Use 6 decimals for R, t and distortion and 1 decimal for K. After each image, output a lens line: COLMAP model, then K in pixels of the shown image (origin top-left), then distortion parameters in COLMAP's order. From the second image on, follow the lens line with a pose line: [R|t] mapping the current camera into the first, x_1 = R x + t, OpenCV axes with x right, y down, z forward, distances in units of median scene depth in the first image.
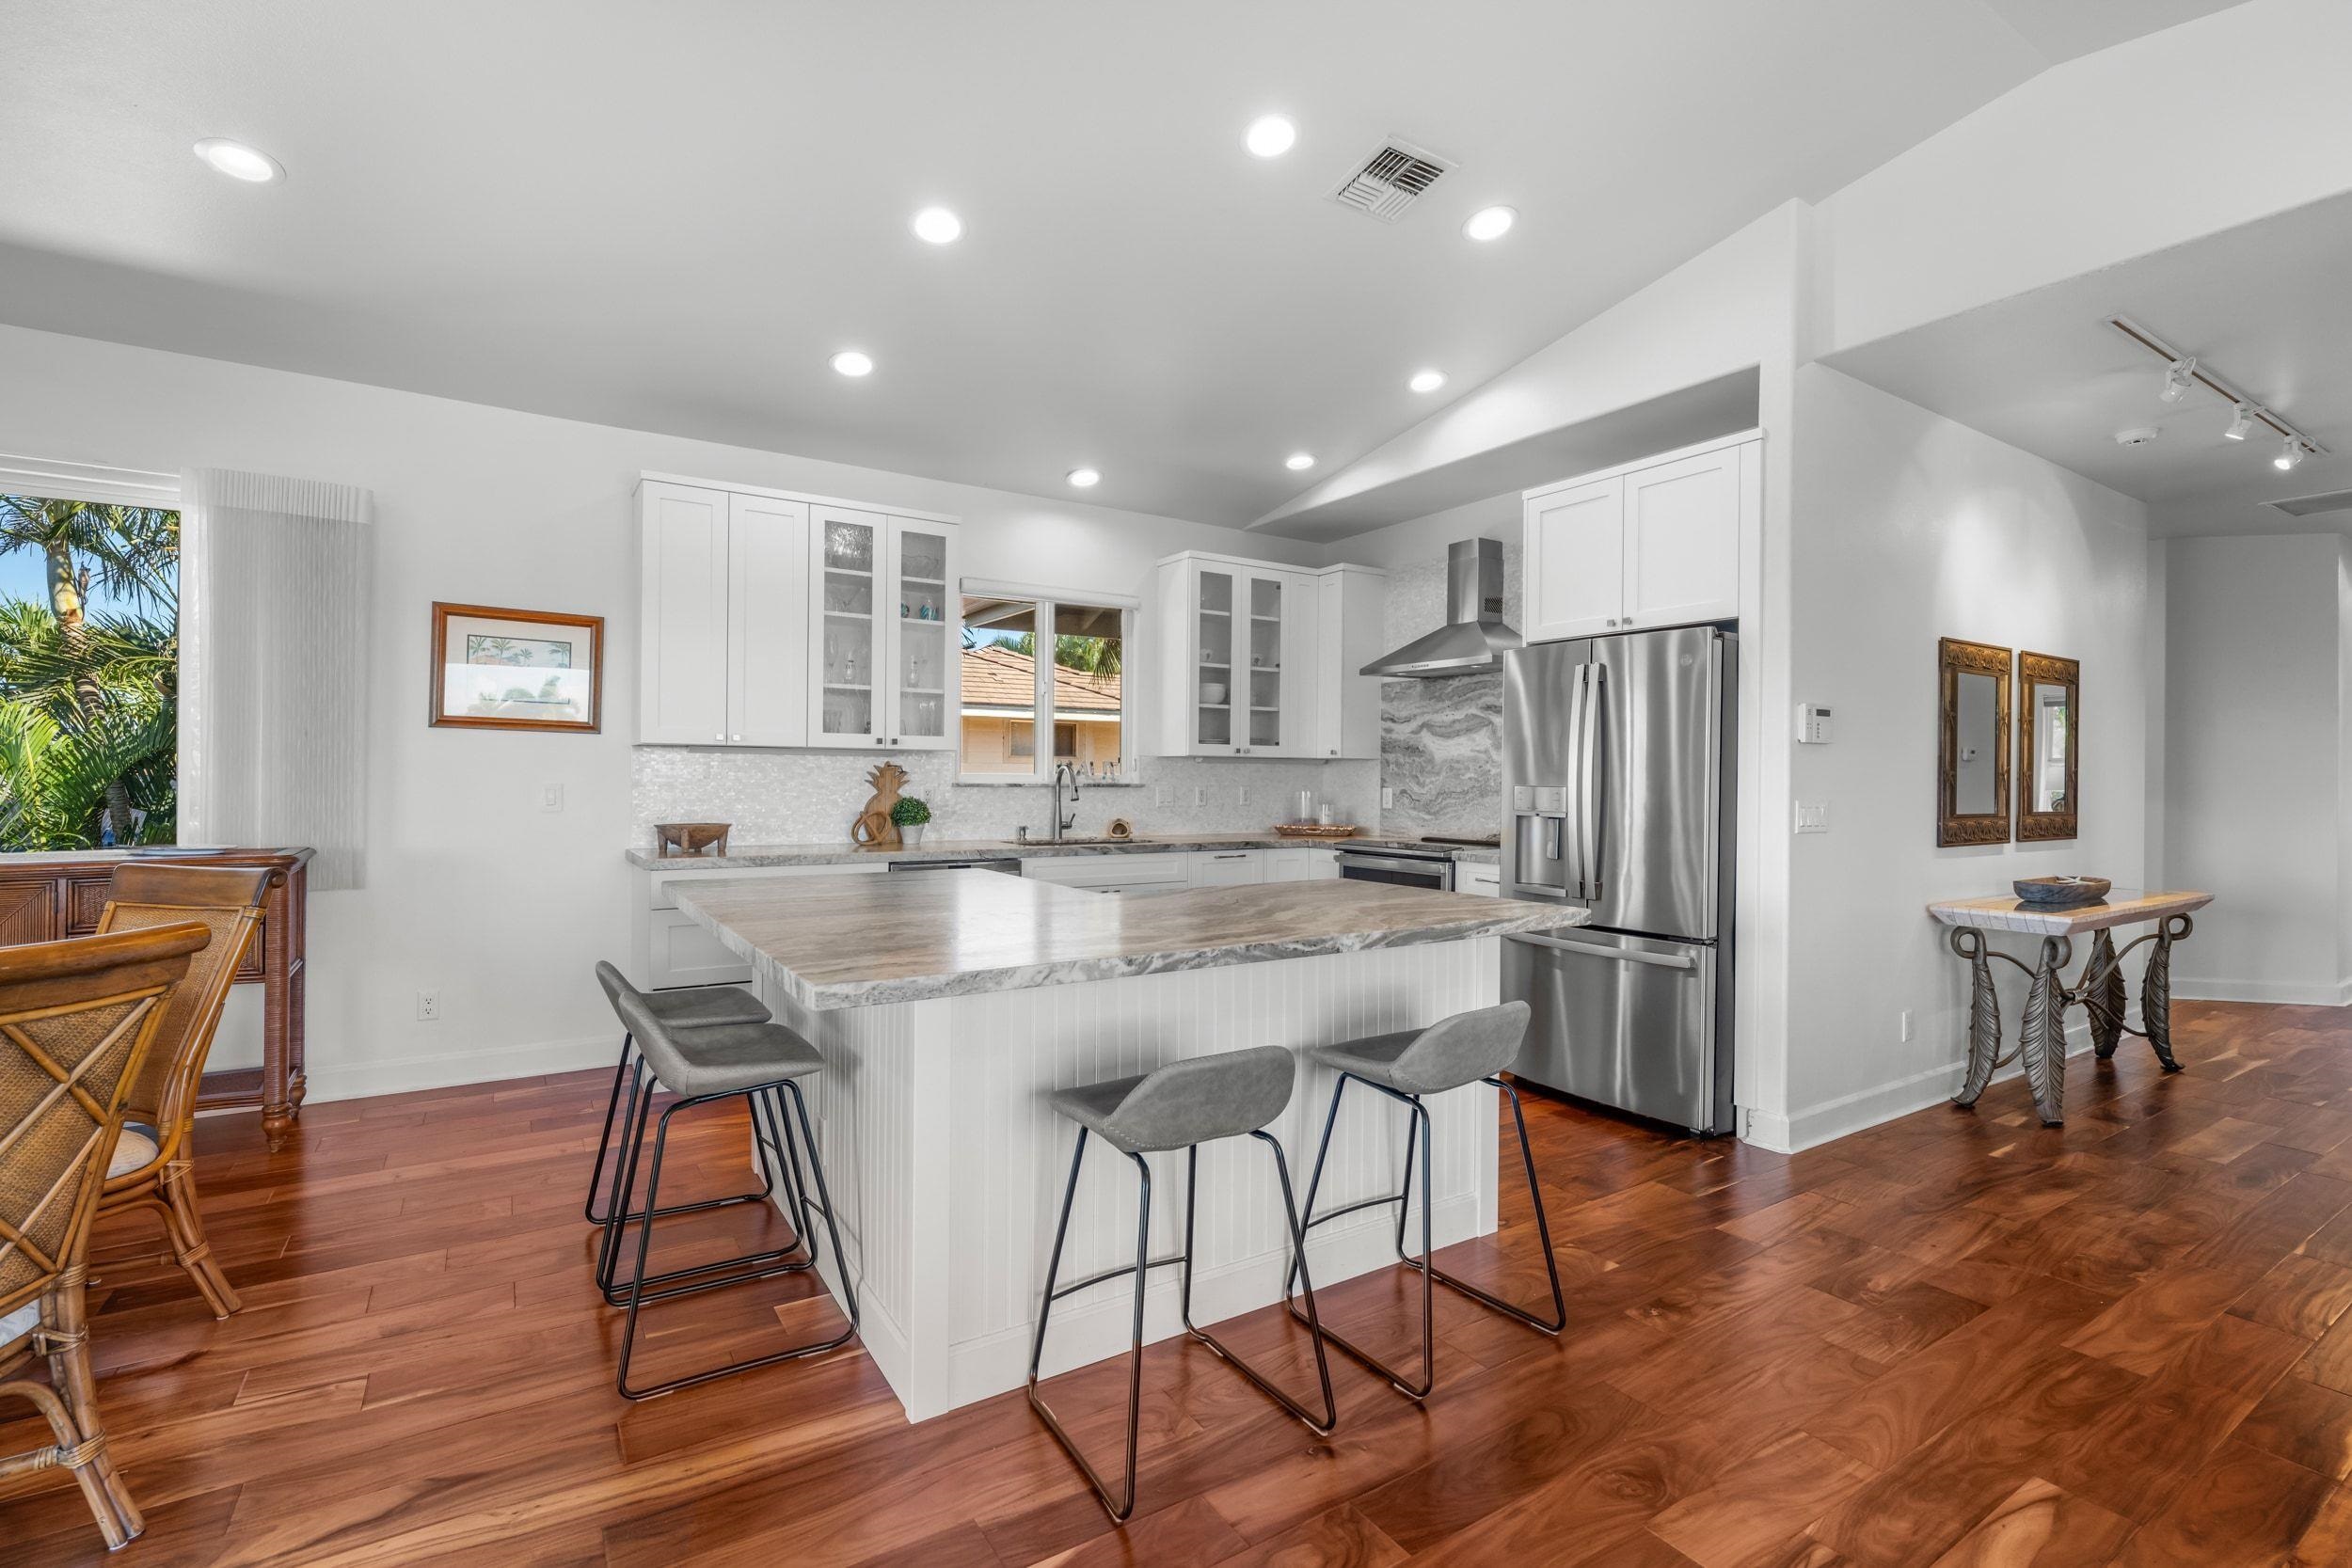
lens RADIAL K [[1059.2, 0, 1176.0], [0, 1059.2, 784.0], [0, 0, 1]] dist [-0.002259, 0.000089]
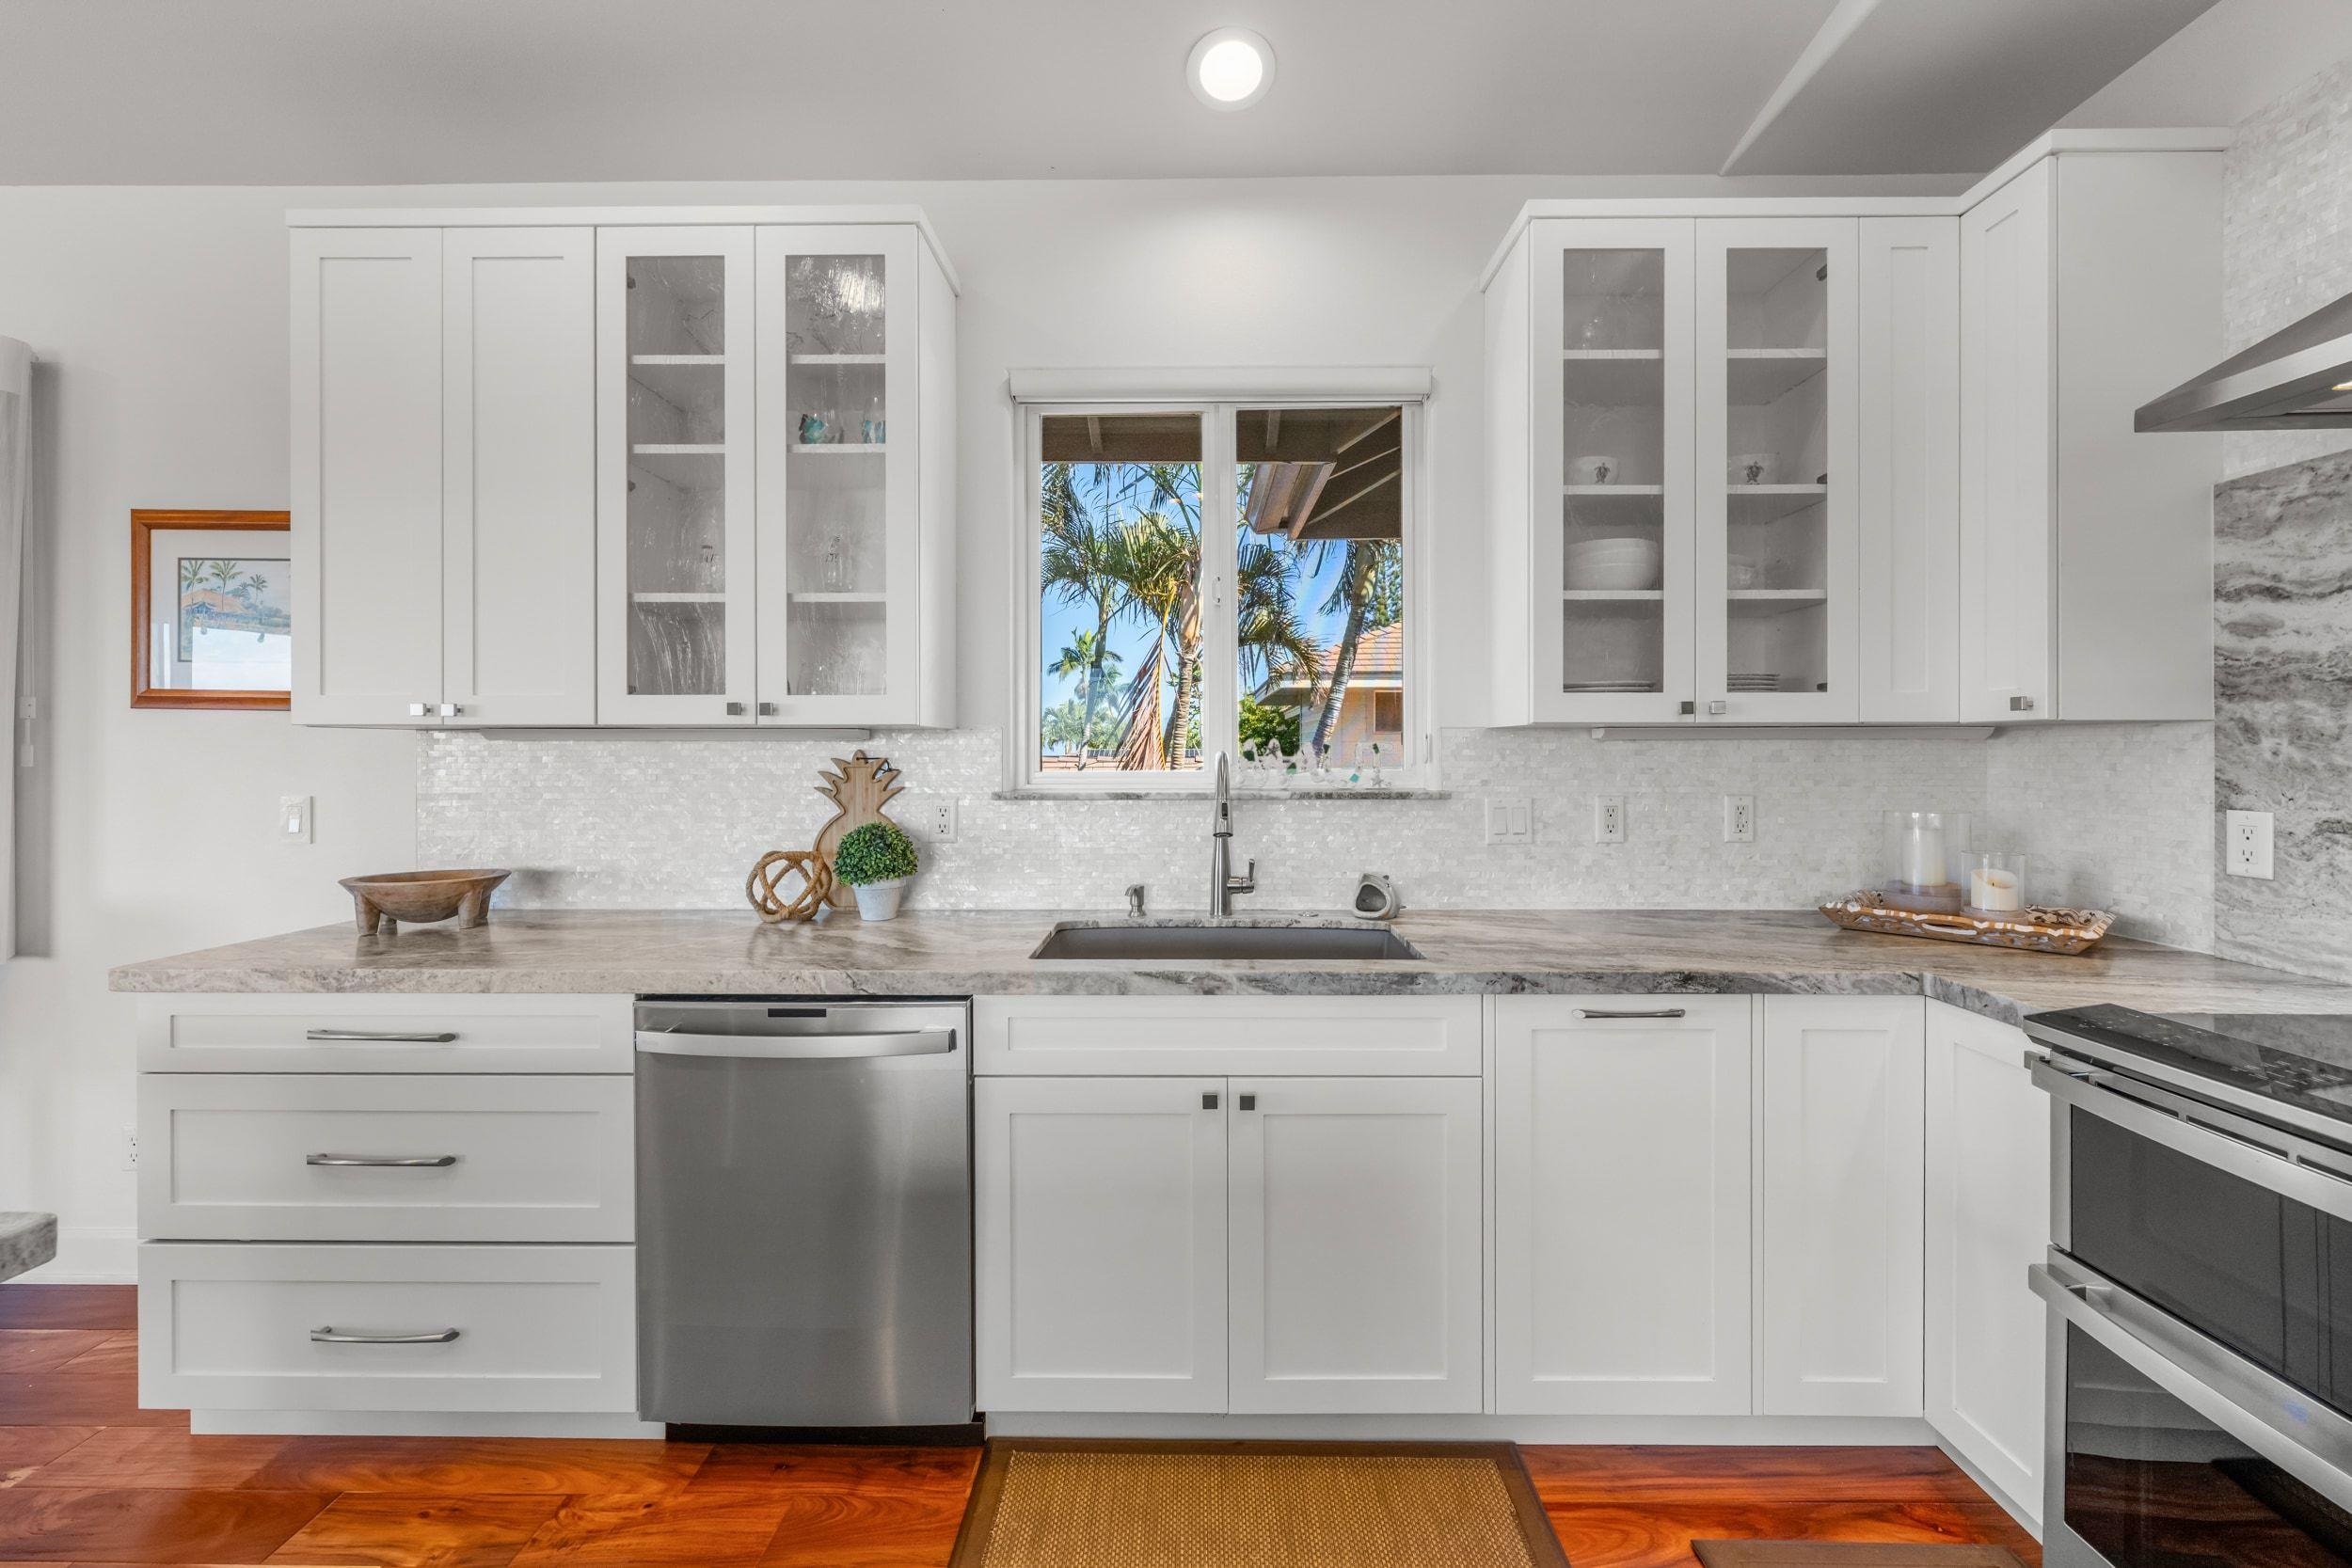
lens RADIAL K [[944.0, 0, 1191.7], [0, 944.0, 755.5], [0, 0, 1]] dist [0.000055, 0.000037]
pose [[0.836802, -0.007948, -0.547447, 0.099758], [0.005202, 0.999965, -0.006568, -0.013768], [0.547480, 0.002648, 0.836814, 0.652246]]
